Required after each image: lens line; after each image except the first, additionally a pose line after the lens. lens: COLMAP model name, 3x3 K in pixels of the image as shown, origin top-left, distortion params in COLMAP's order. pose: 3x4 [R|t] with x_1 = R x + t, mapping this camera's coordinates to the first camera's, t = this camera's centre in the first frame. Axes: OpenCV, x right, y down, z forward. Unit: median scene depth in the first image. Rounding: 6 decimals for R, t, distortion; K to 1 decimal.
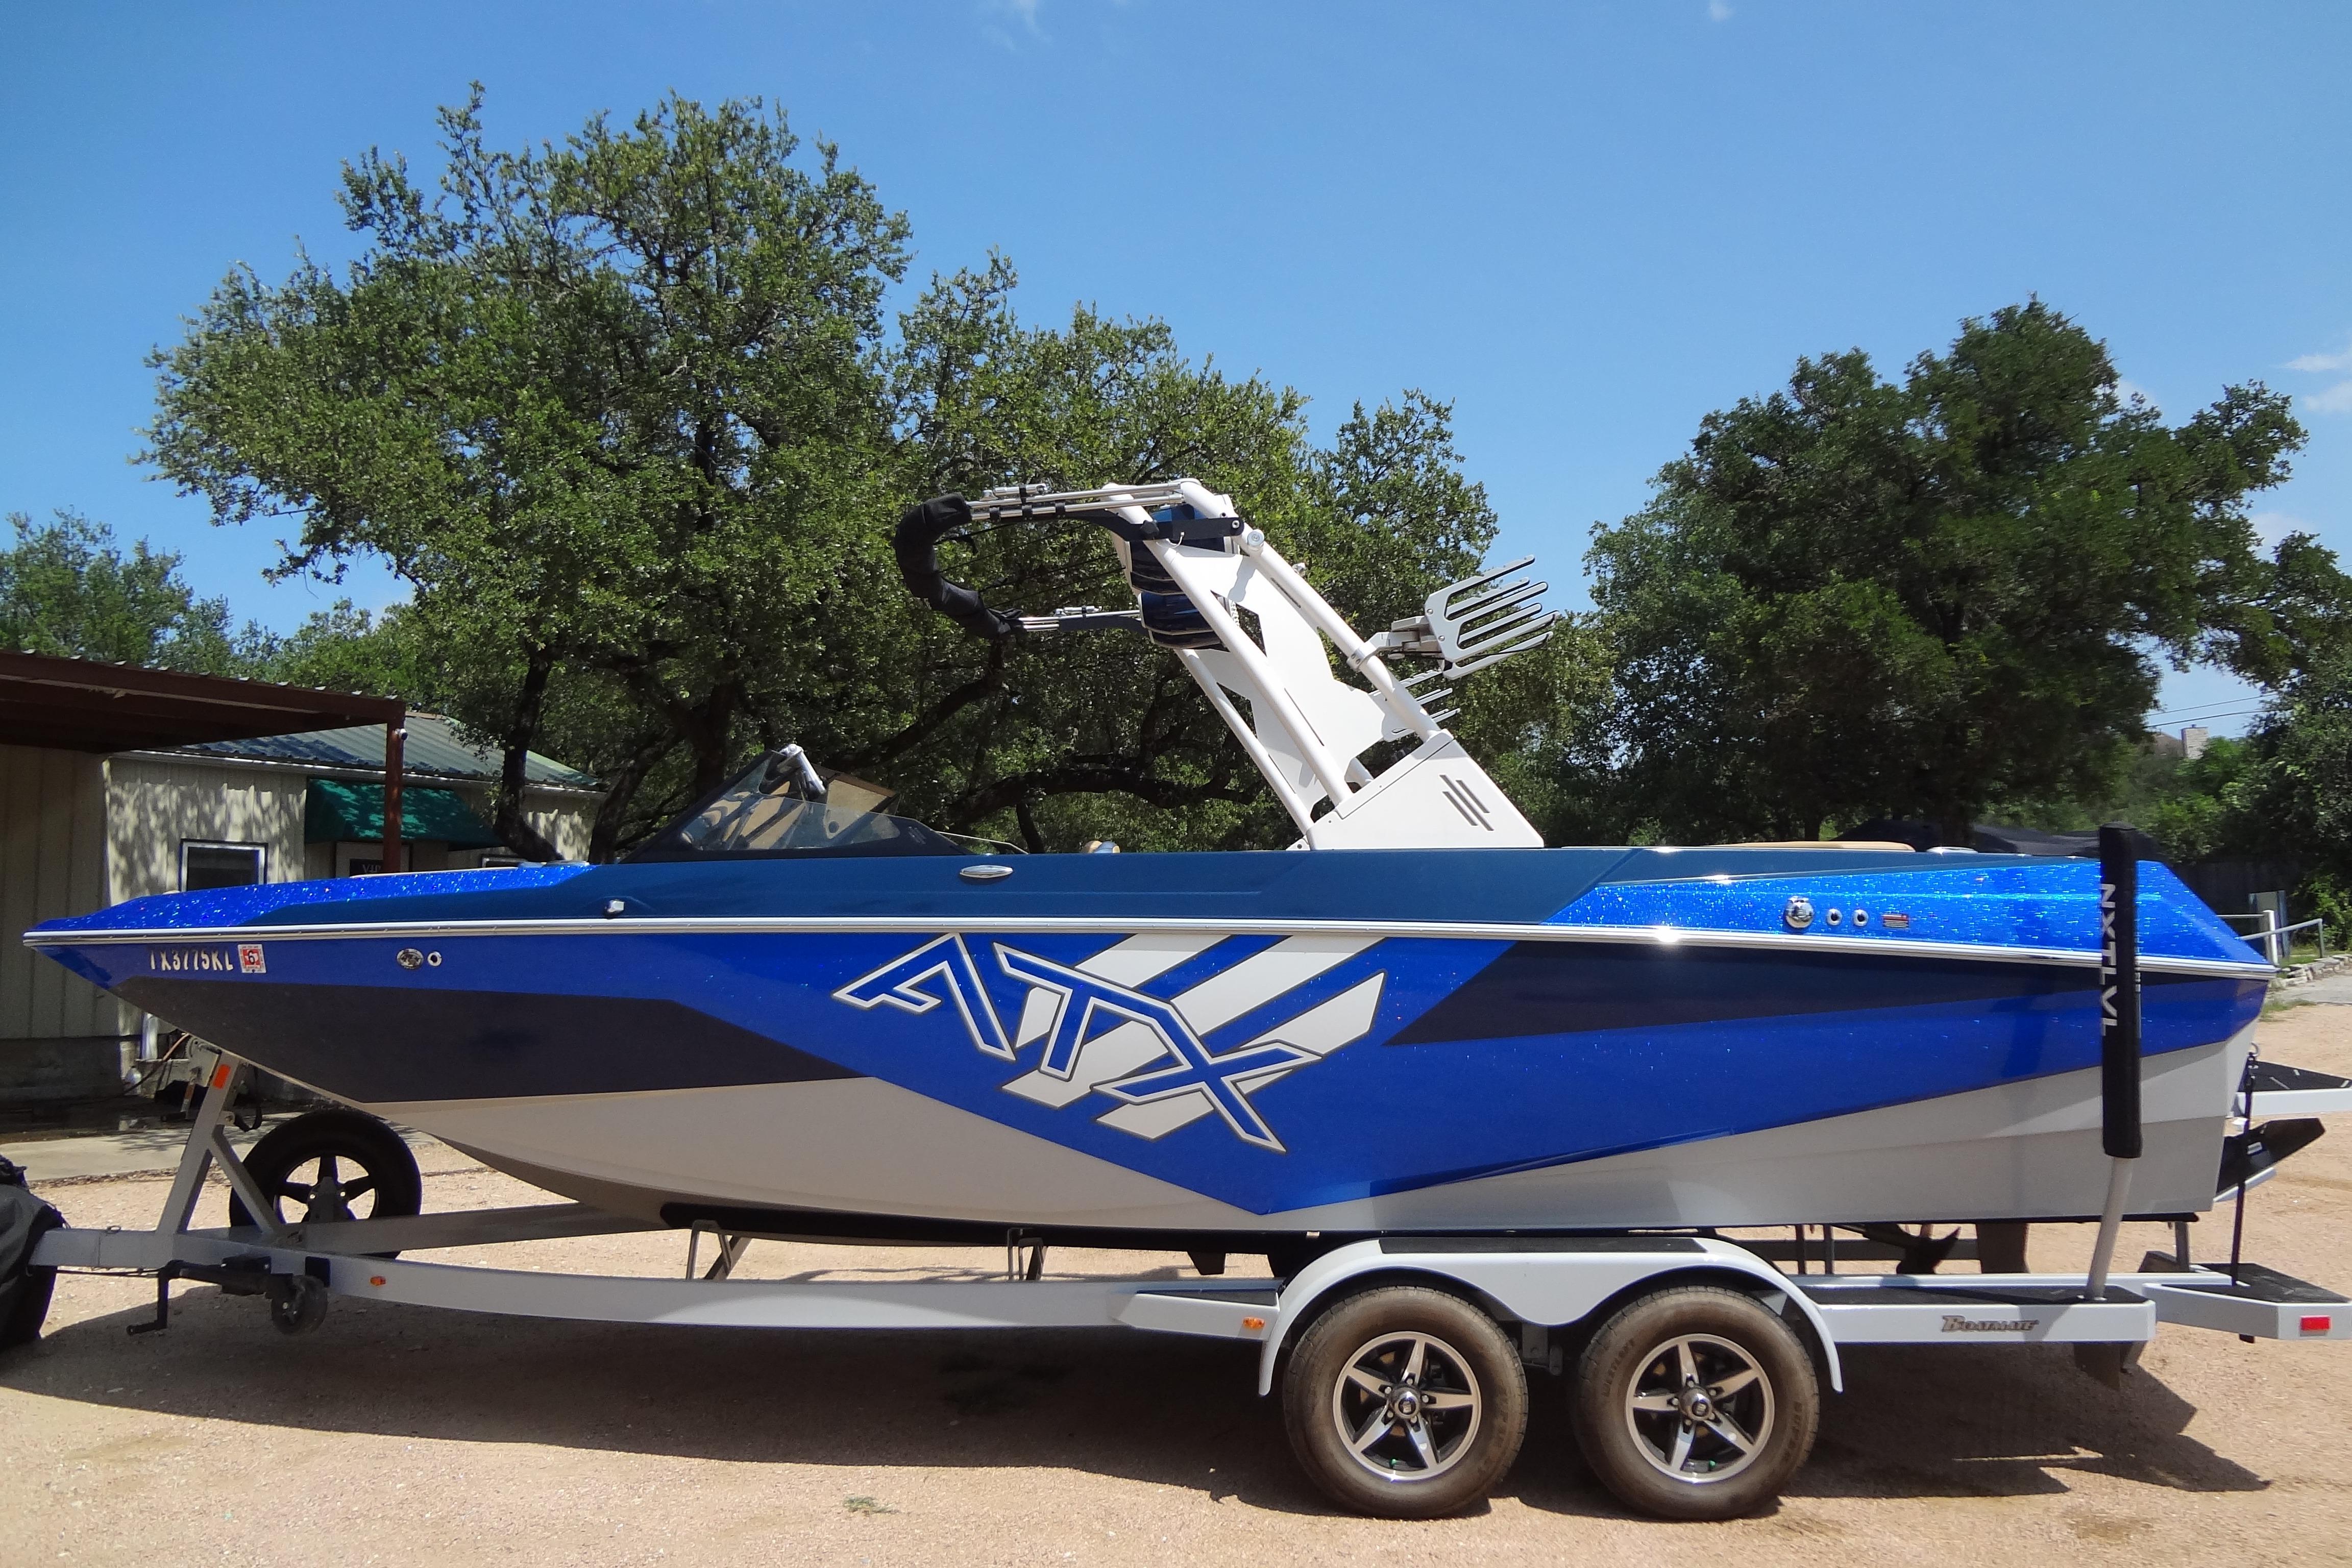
lens RADIAL K [[1739.9, 0, 1175.0], [0, 1739.9, 786.8], [0, 0, 1]] dist [-0.047358, -0.002244]
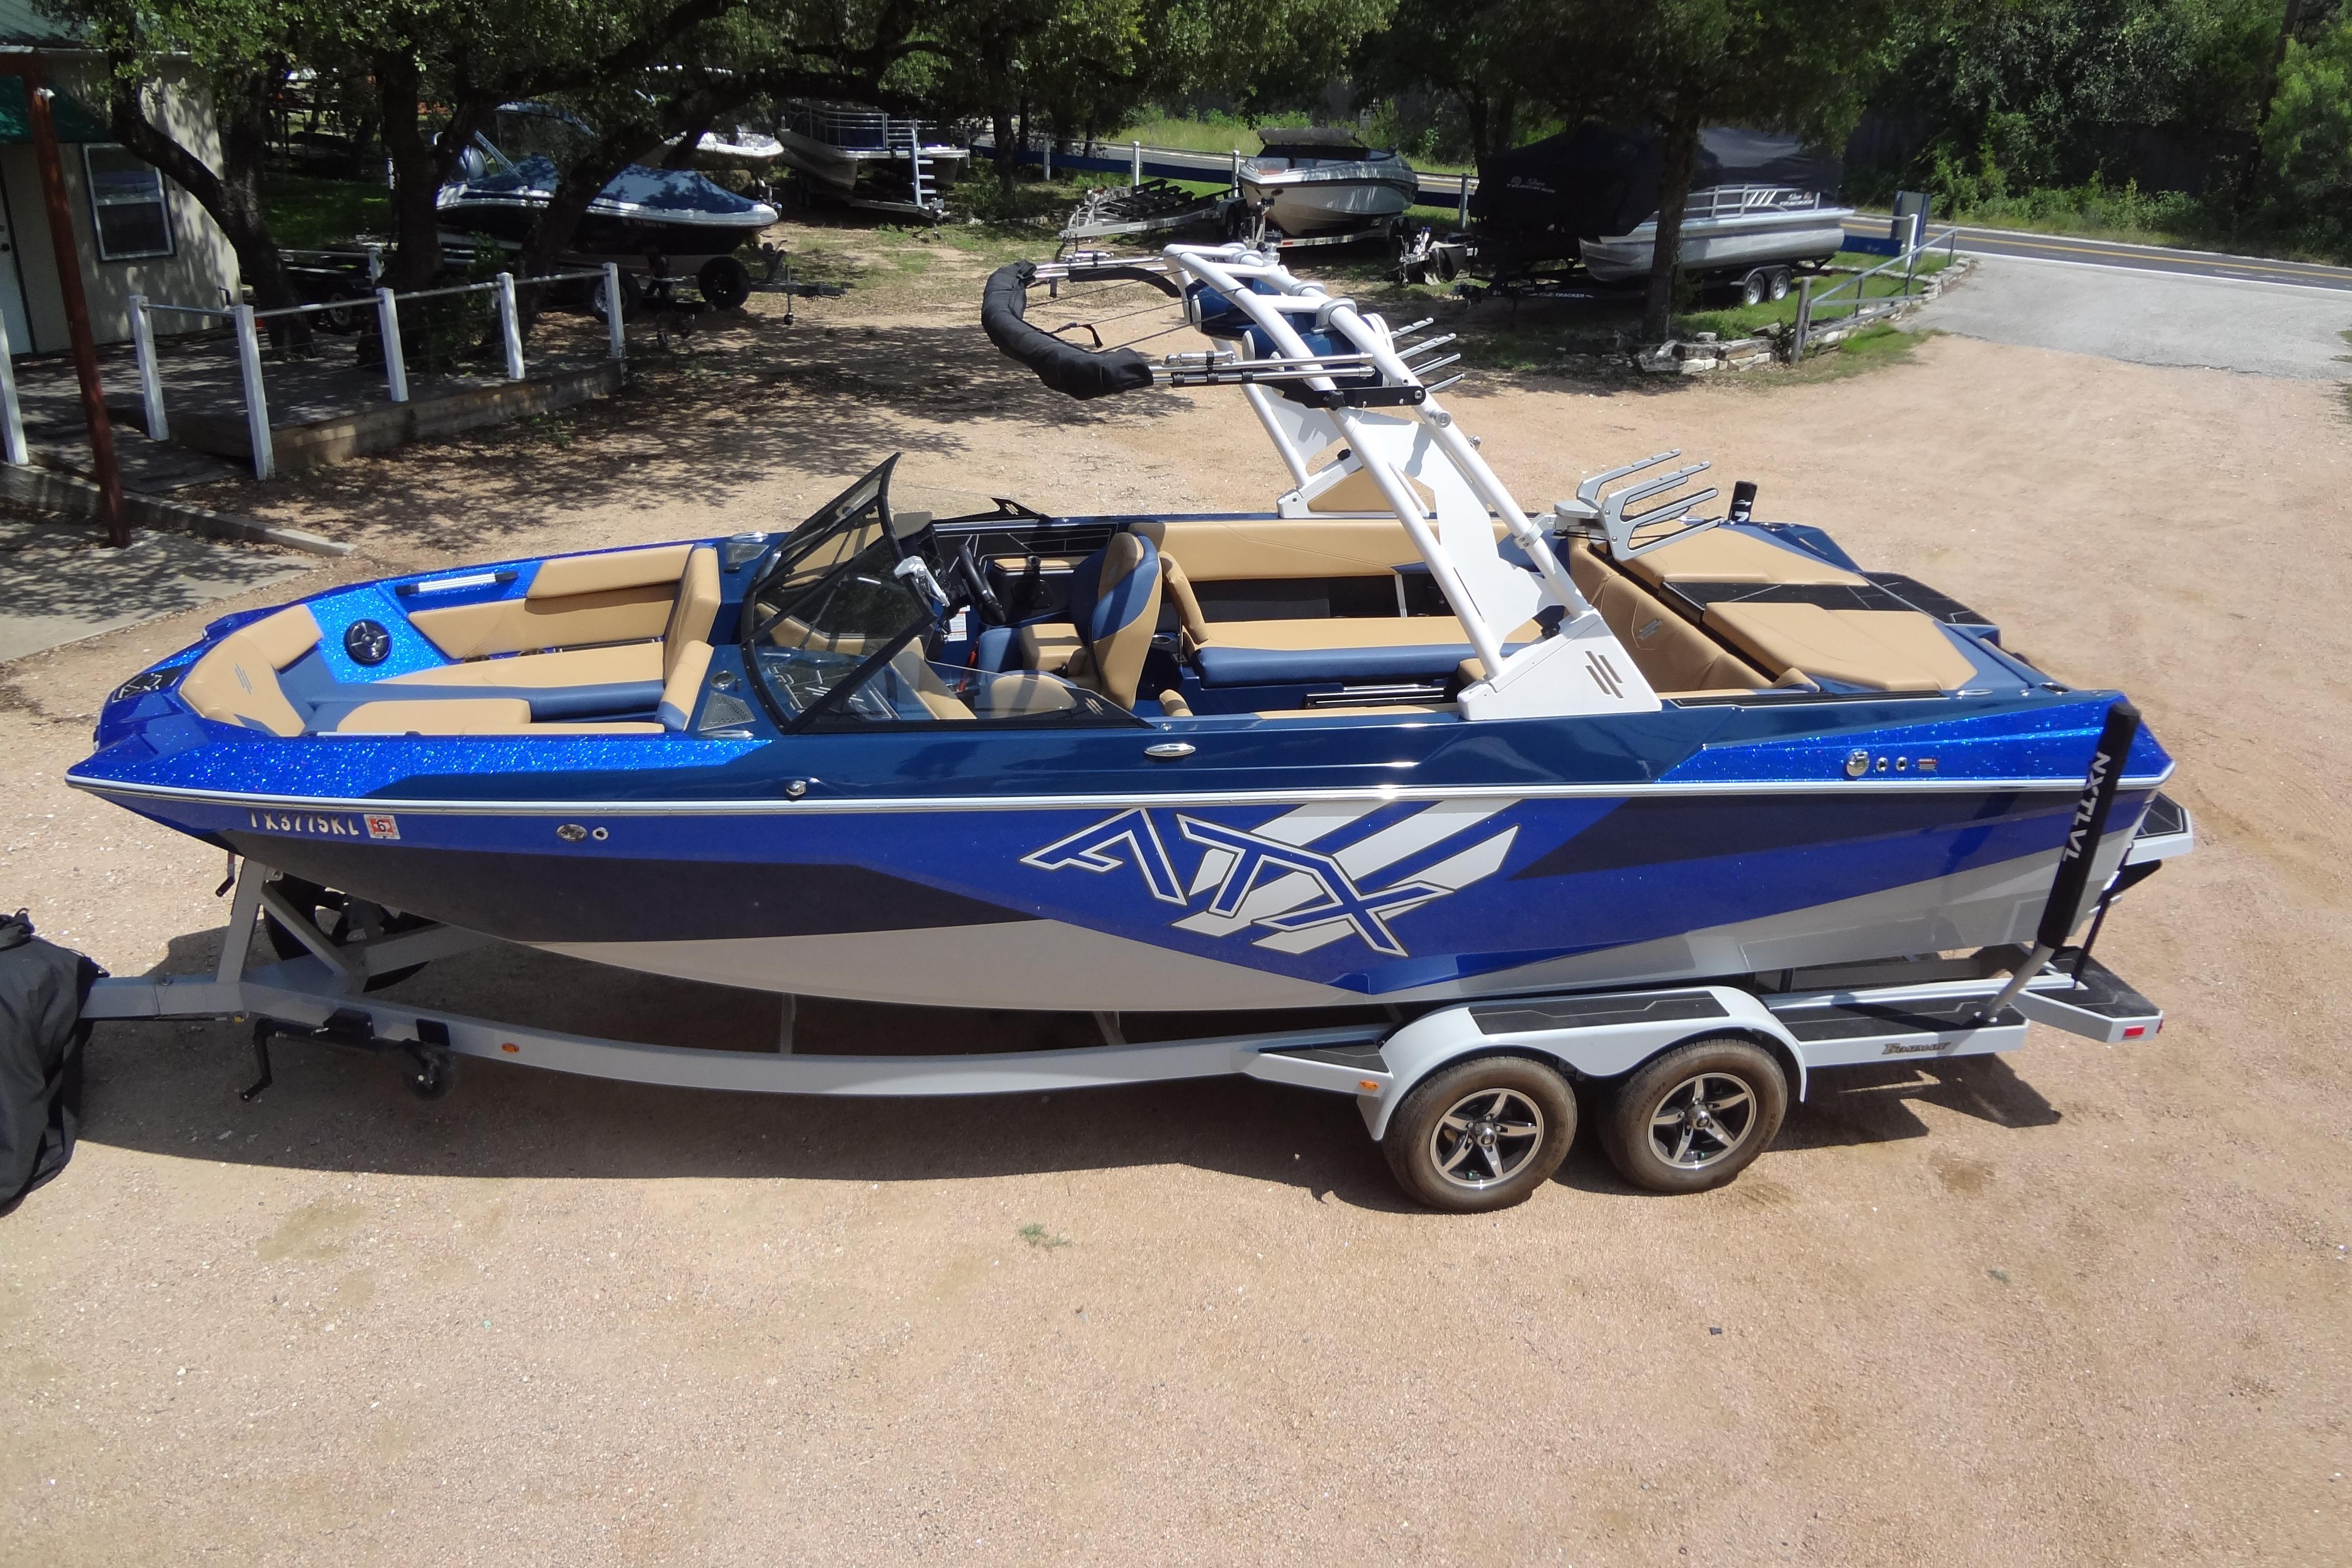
lens RADIAL K [[1739.9, 0, 1174.0], [0, 1739.9, 786.8], [0, 0, 1]] dist [-0.047358, -0.002244]
pose [[0.973917, -0.047241, 0.221930, -0.341251], [-0.061881, 0.885711, 0.460095, -0.414154], [-0.218302, -0.461828, 0.859686, 0.094075]]
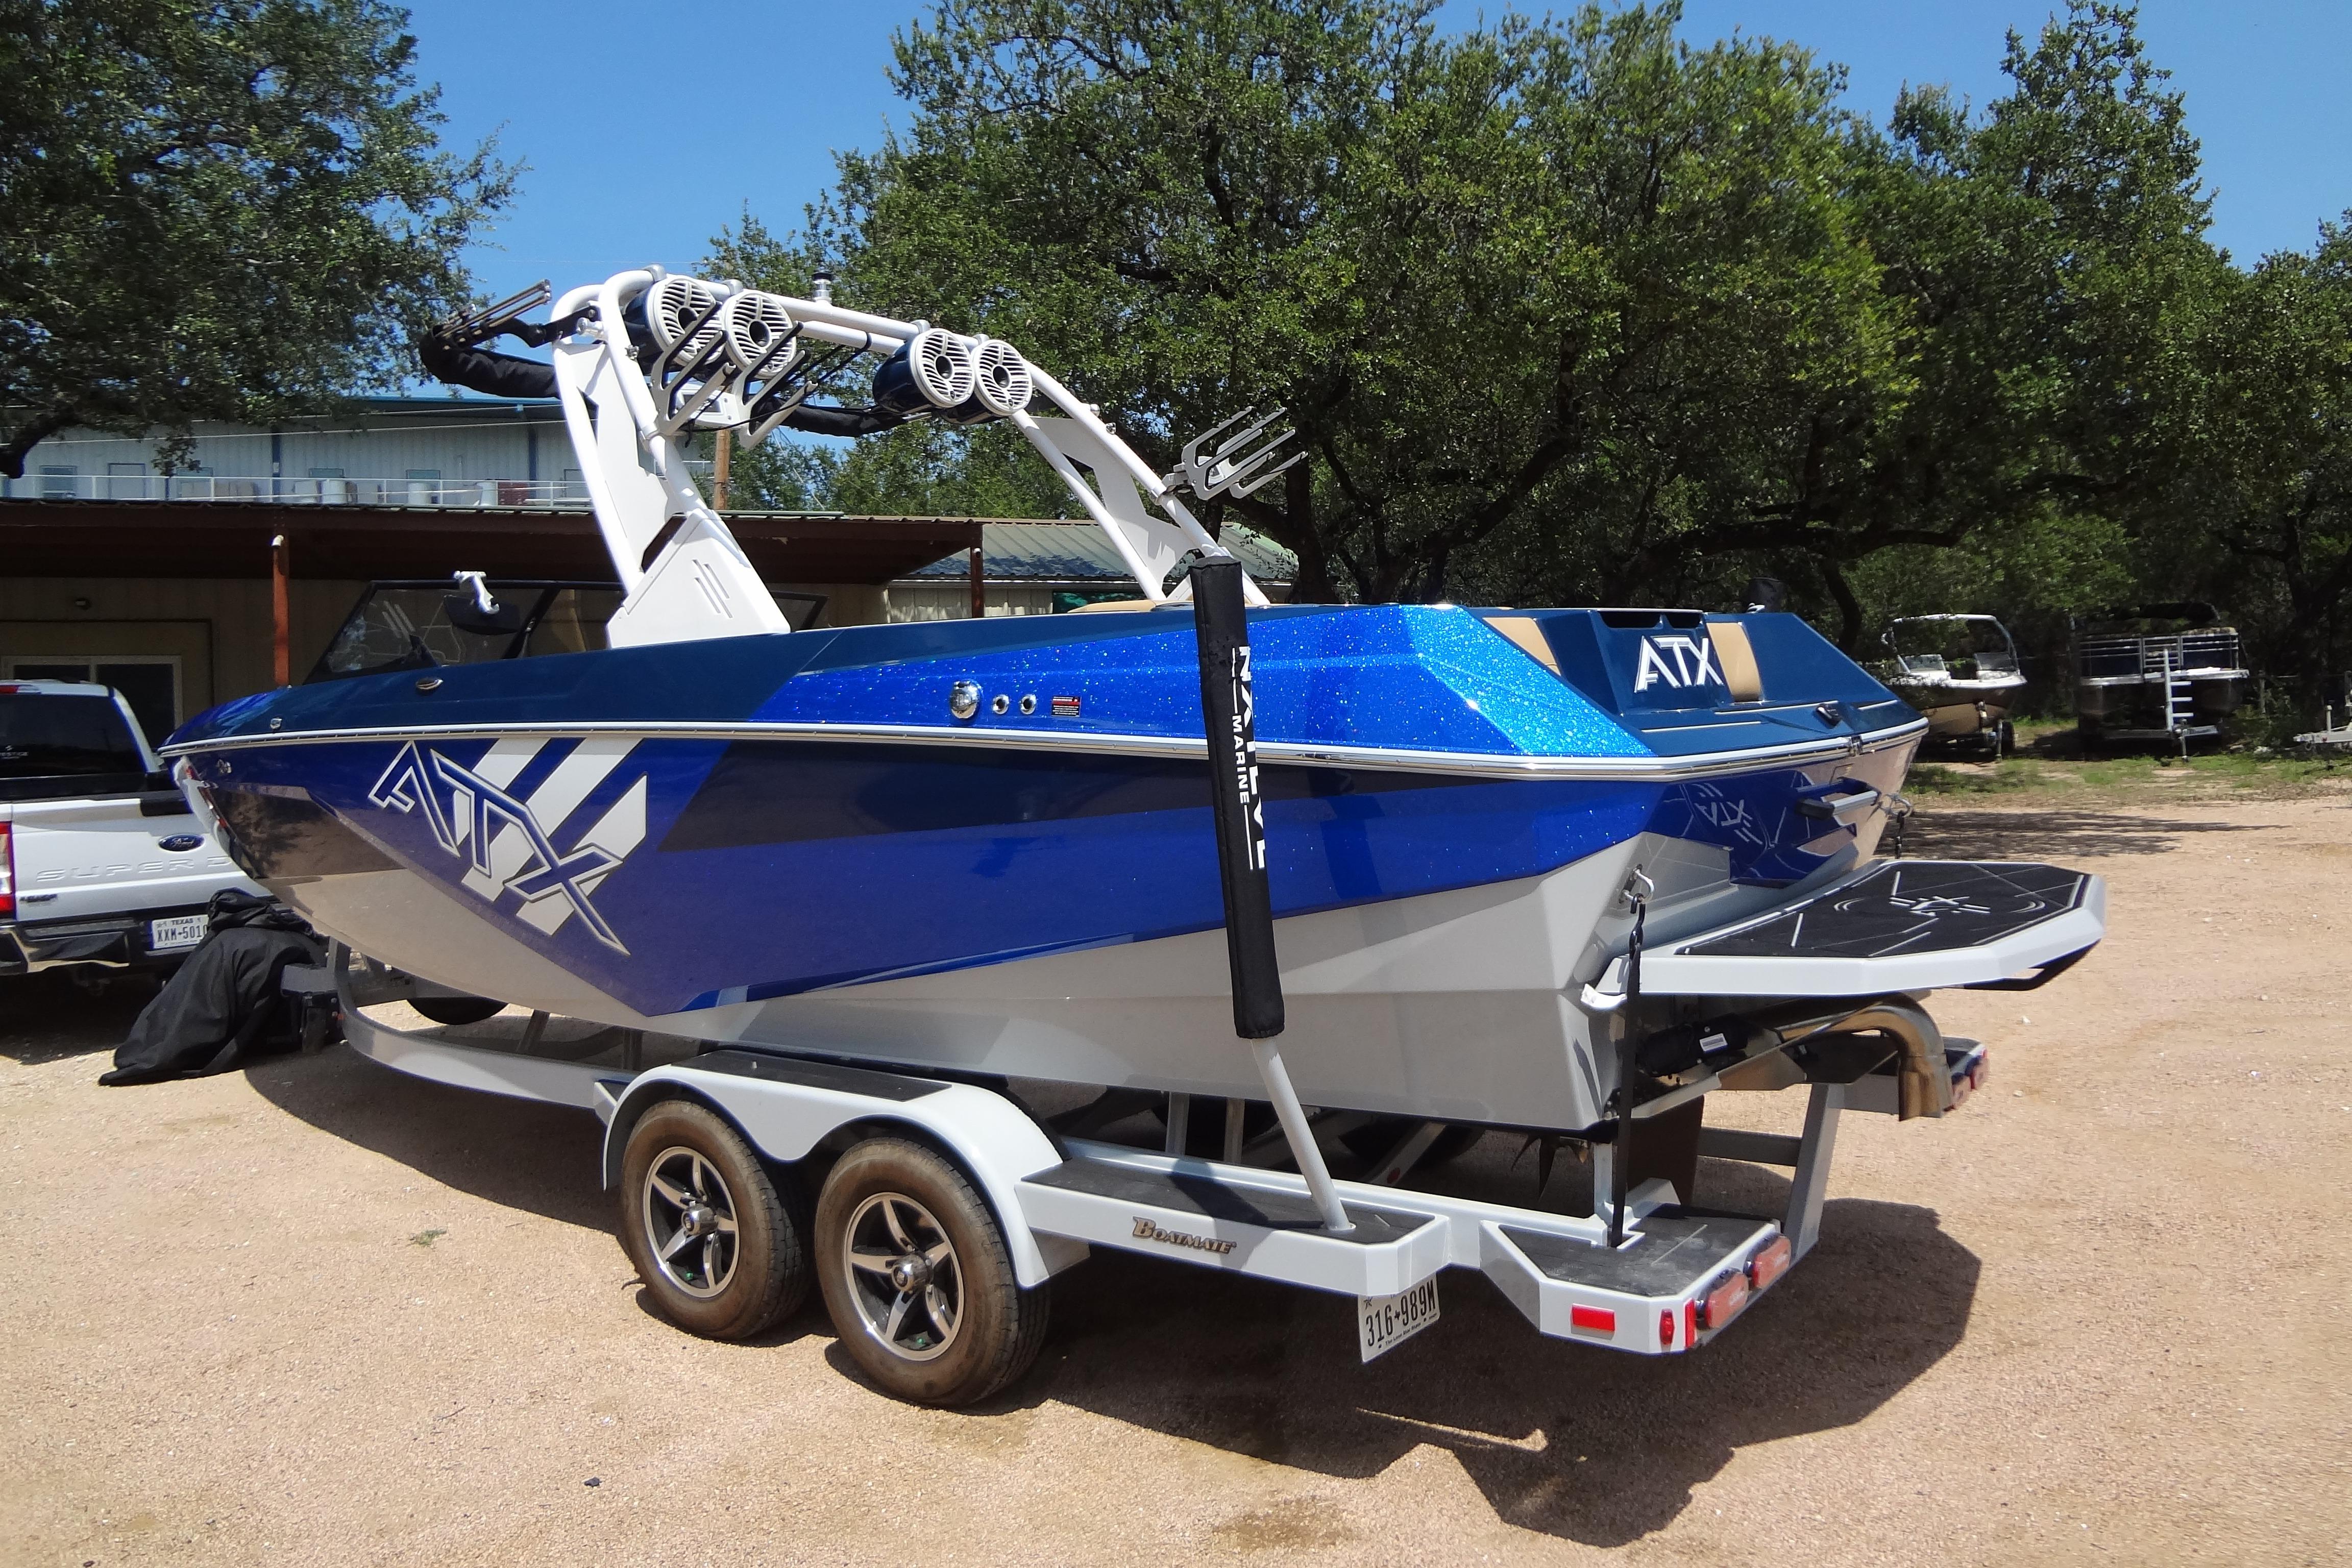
lens RADIAL K [[1739.9, 0, 1186.2], [0, 1739.9, 791.0], [0, 0, 1]] dist [-0.047358, -0.002244]
pose [[0.814939, 0.000109, -0.579546, 0.898996], [0.076312, 0.991273, 0.107494, 0.036295], [0.574500, -0.131828, 0.807819, 0.401617]]
